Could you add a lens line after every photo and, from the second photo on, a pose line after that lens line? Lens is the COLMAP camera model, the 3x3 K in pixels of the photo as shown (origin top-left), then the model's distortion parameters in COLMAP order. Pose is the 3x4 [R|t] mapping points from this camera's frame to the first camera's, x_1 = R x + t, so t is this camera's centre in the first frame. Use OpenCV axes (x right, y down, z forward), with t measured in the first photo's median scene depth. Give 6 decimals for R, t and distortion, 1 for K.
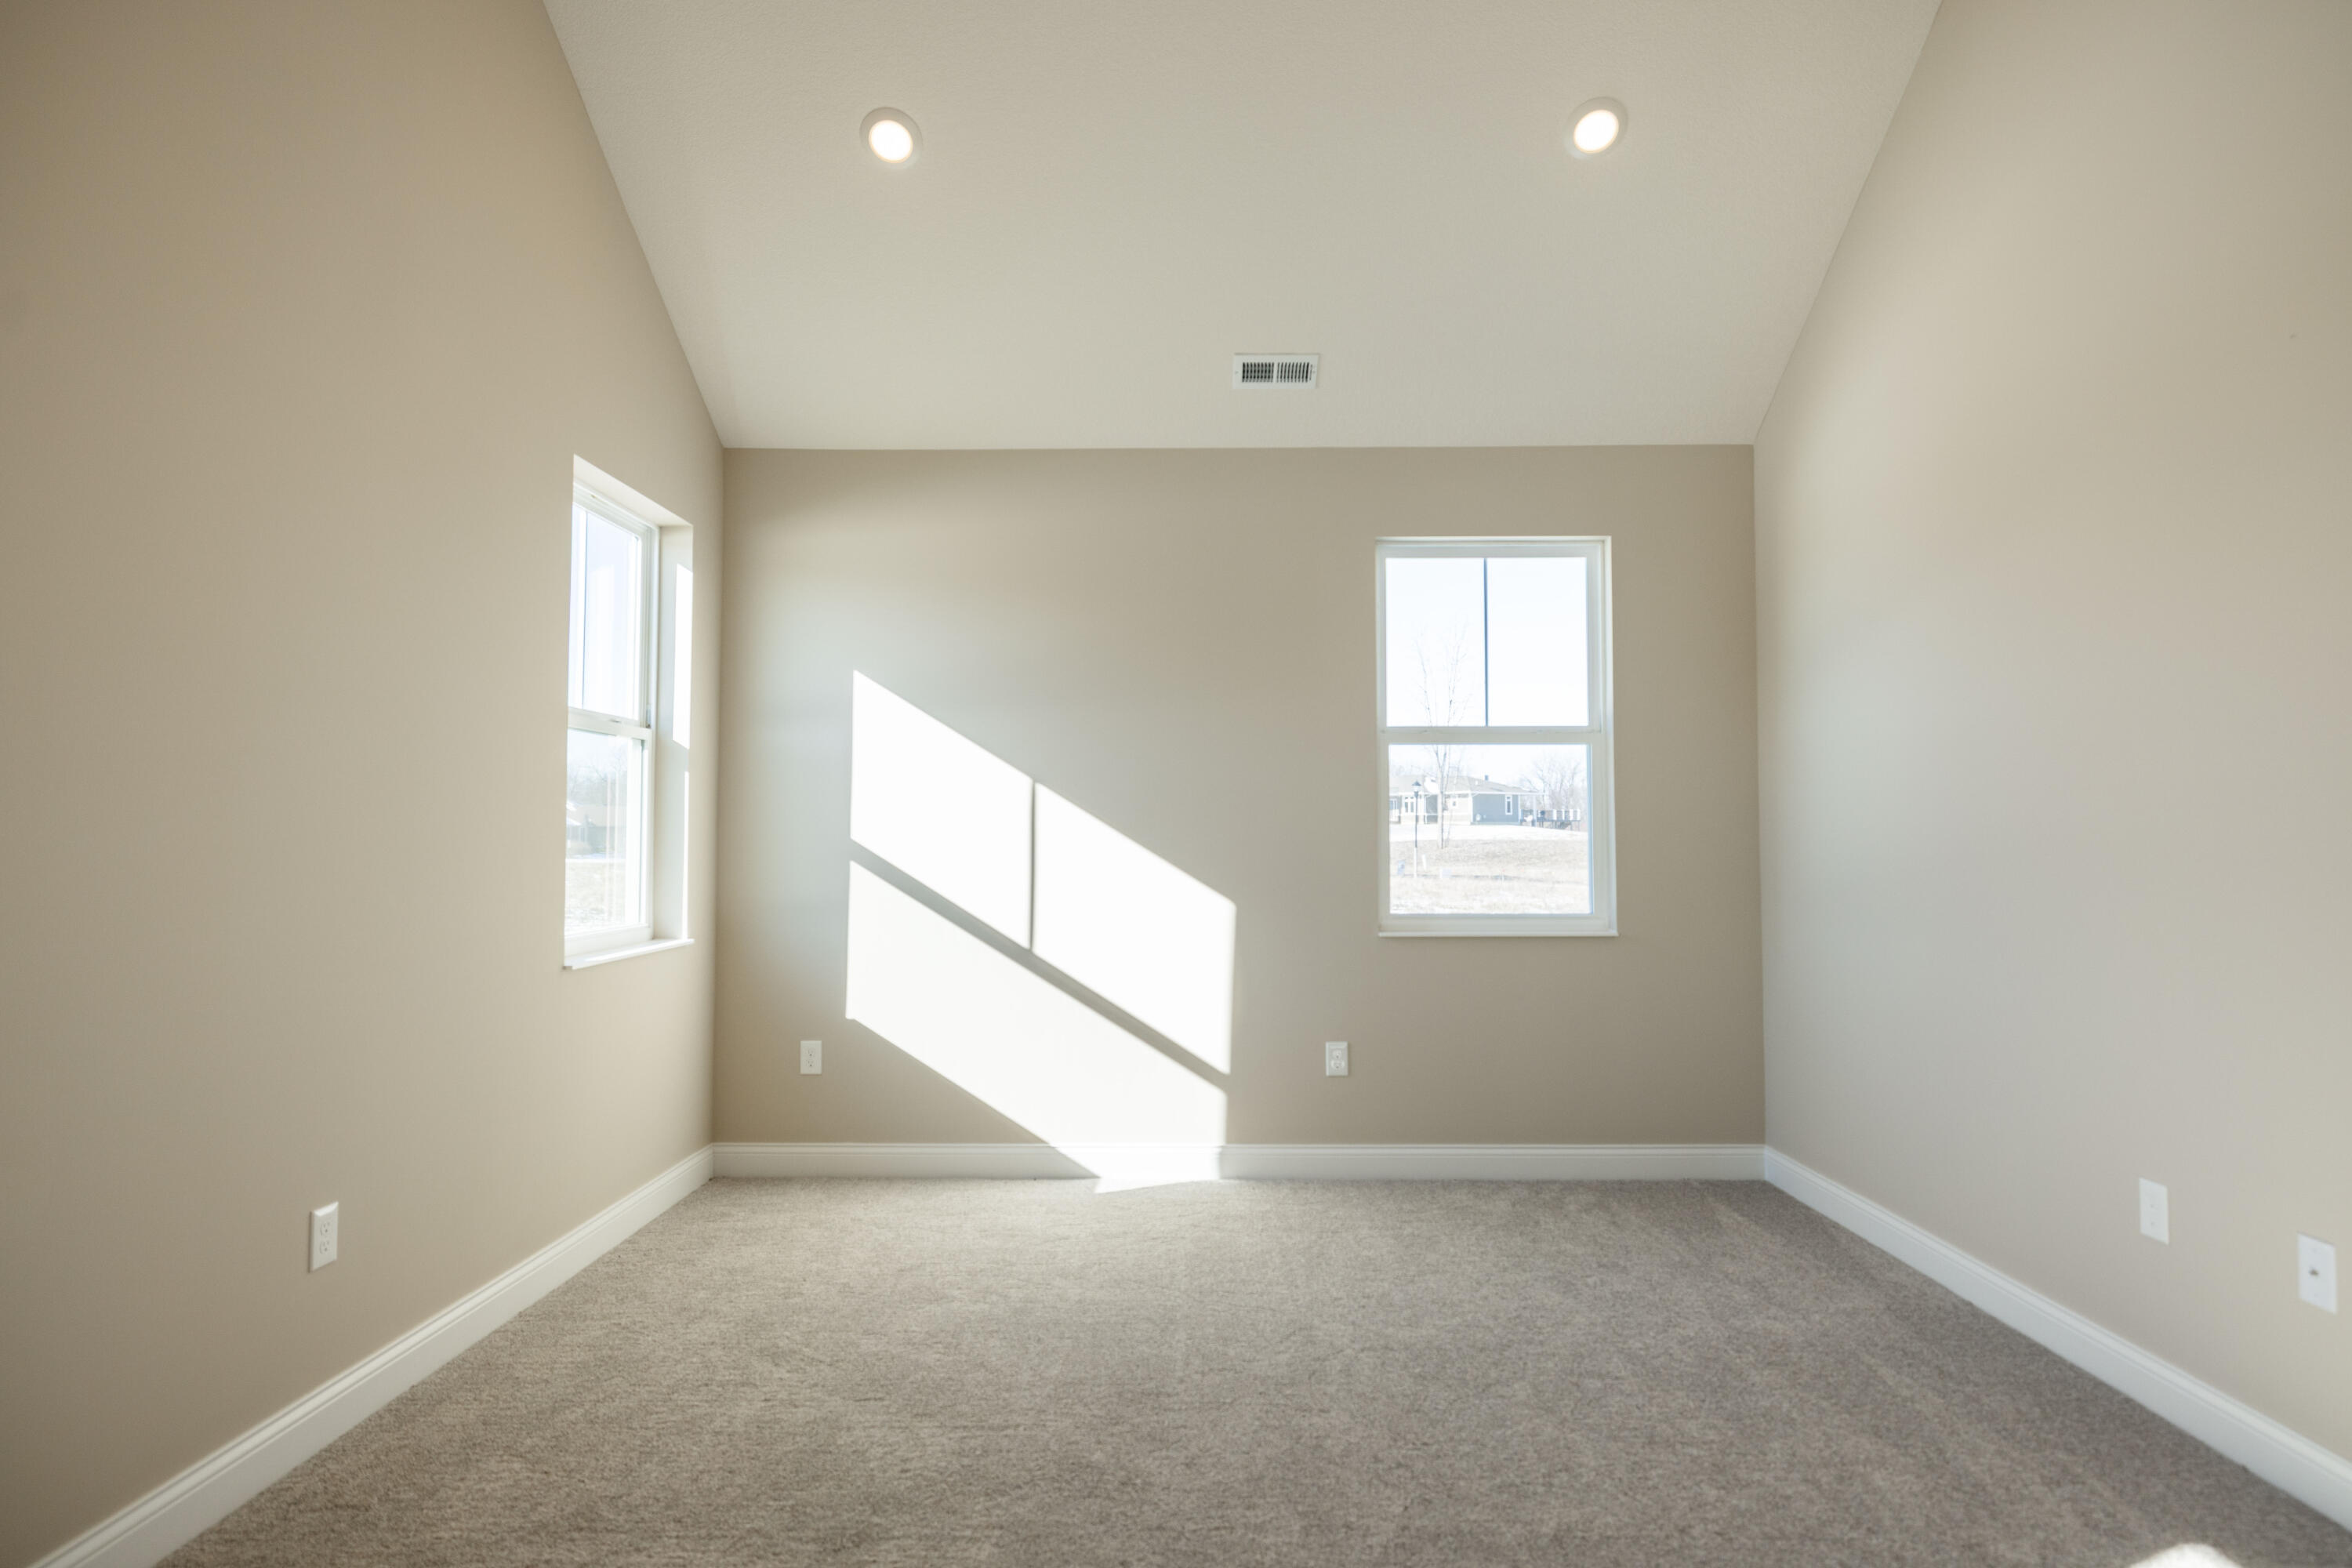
lens RADIAL K [[1290.9, 0, 1179.2], [0, 1290.9, 785.0], [0, 0, 1]] dist [-0.005539, -0.002770]
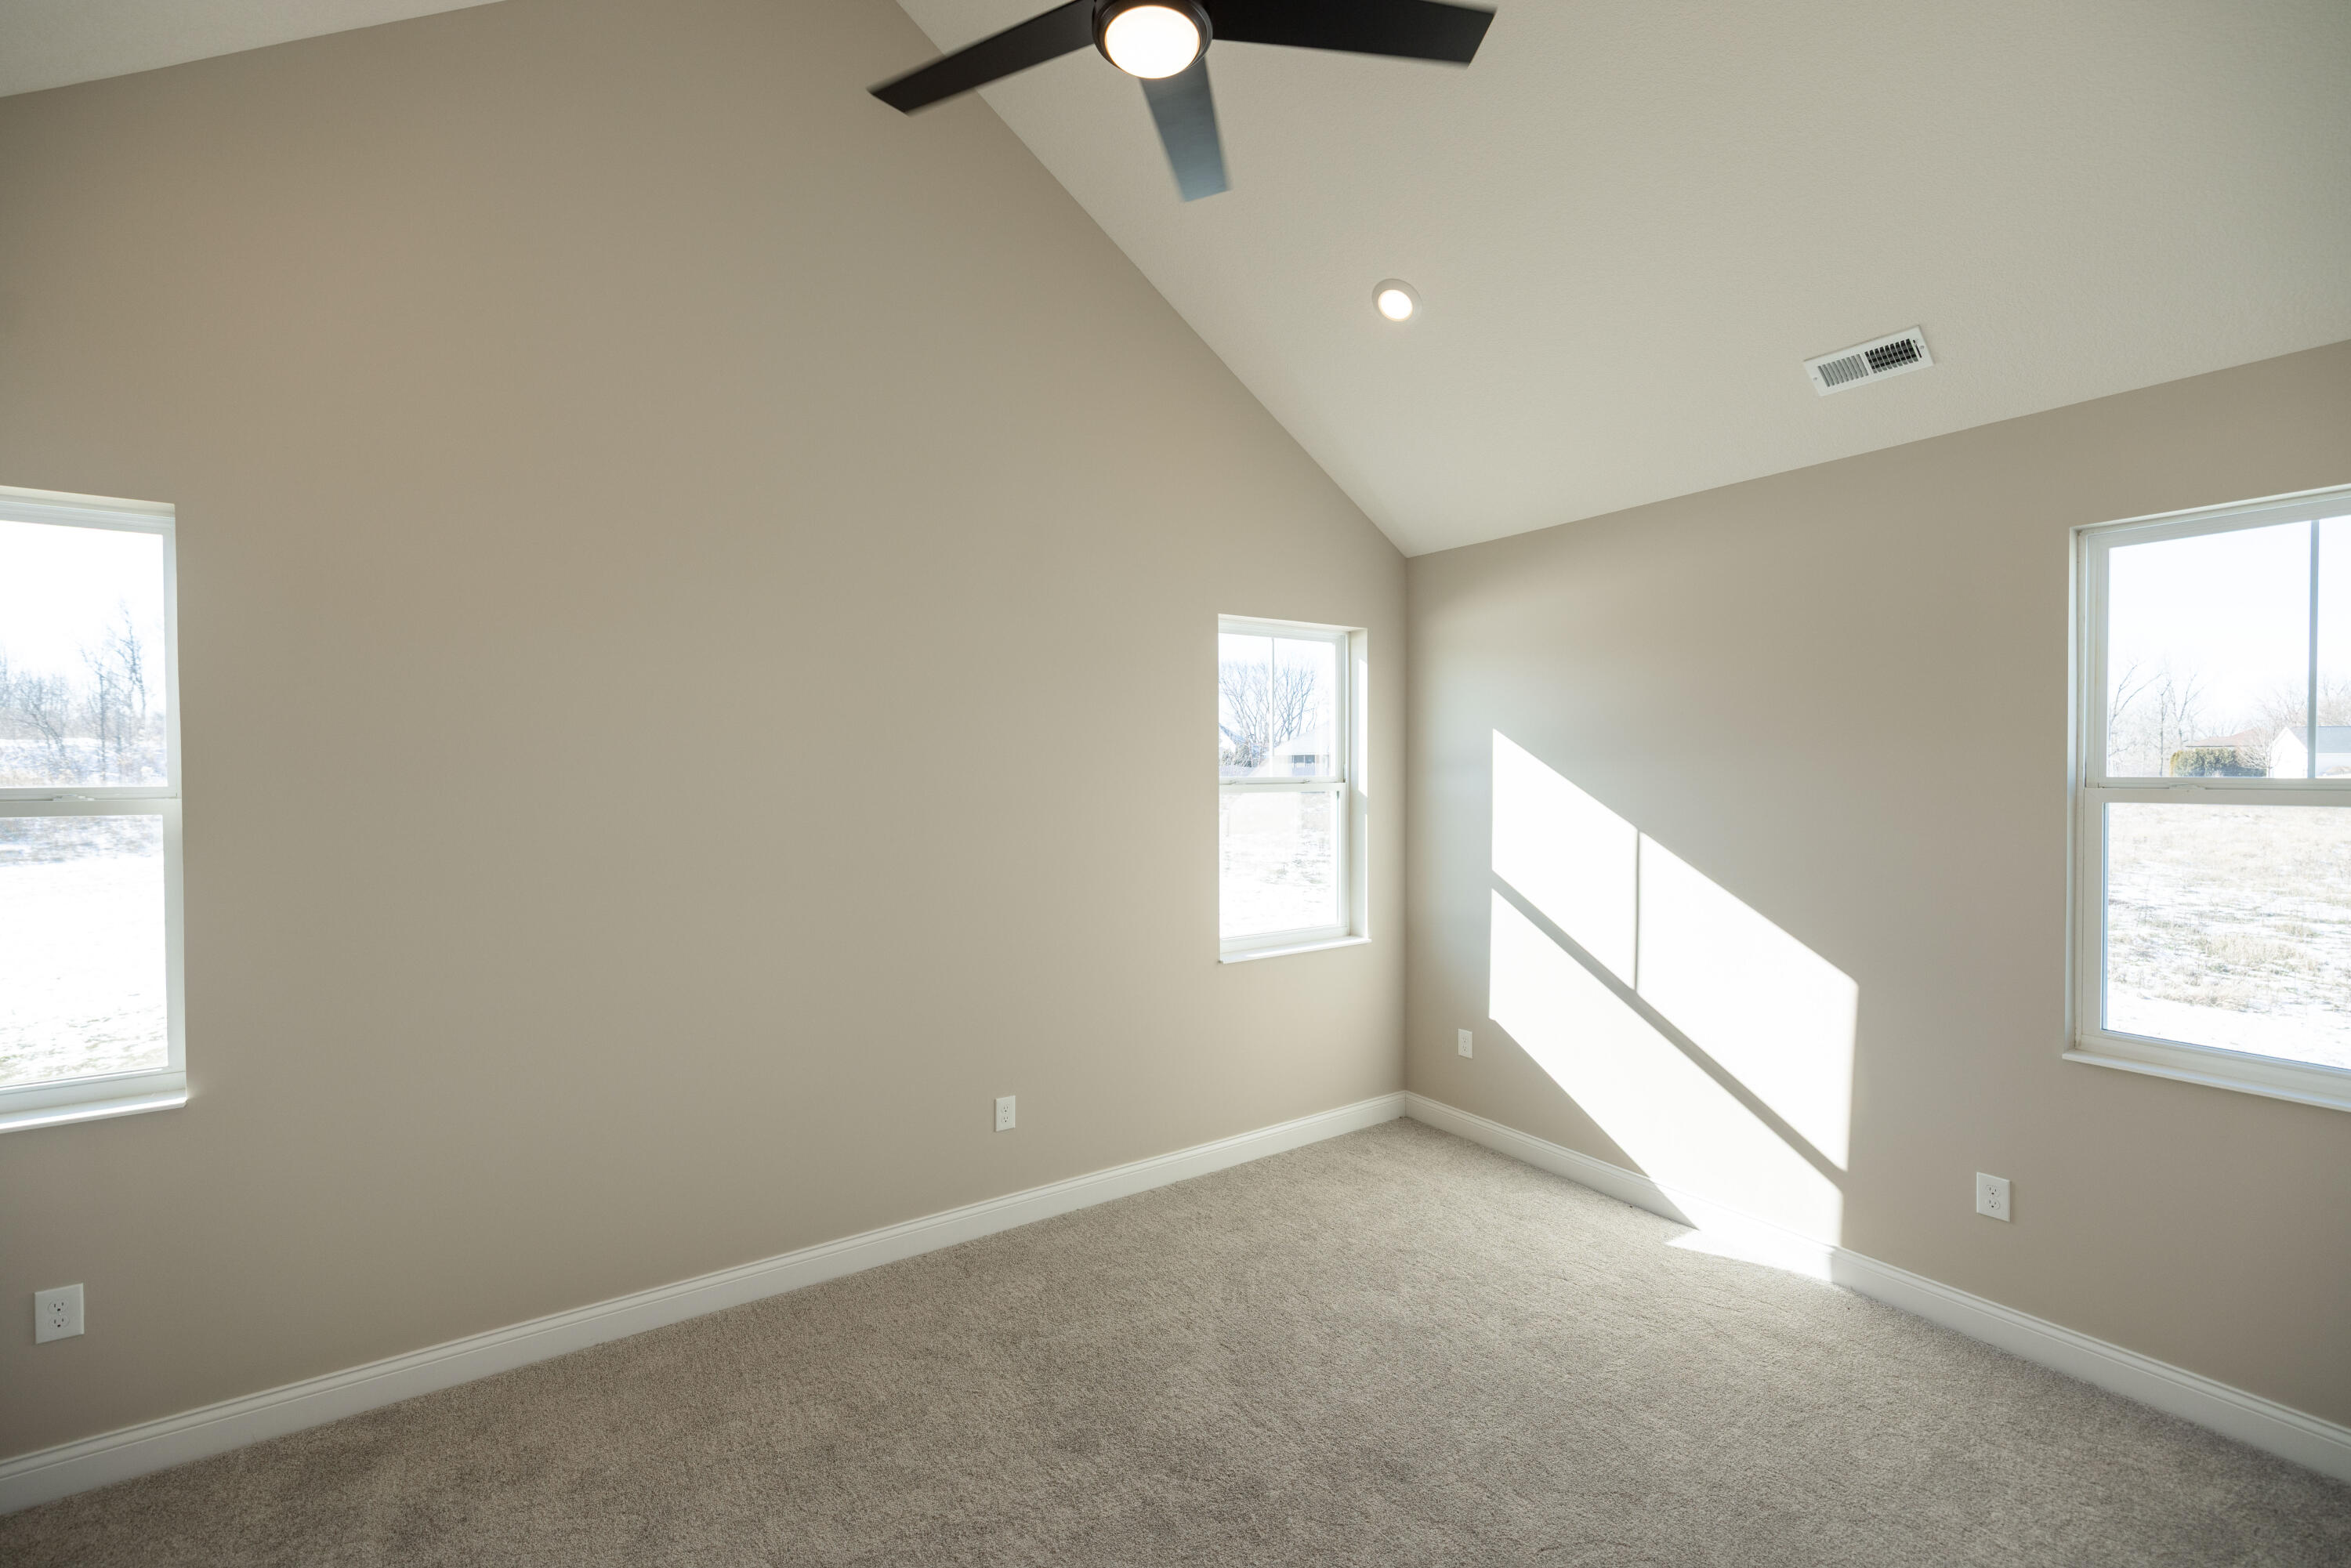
lens RADIAL K [[990.5, 0, 1183.0], [0, 990.5, 779.2], [0, 0, 1]] dist [-0.000202, -0.002303]
pose [[0.566129, 0.011455, -0.824237, 0.370505], [0.036491, 0.998575, 0.038942, -0.097153], [0.823509, -0.052124, 0.564904, 0.273706]]
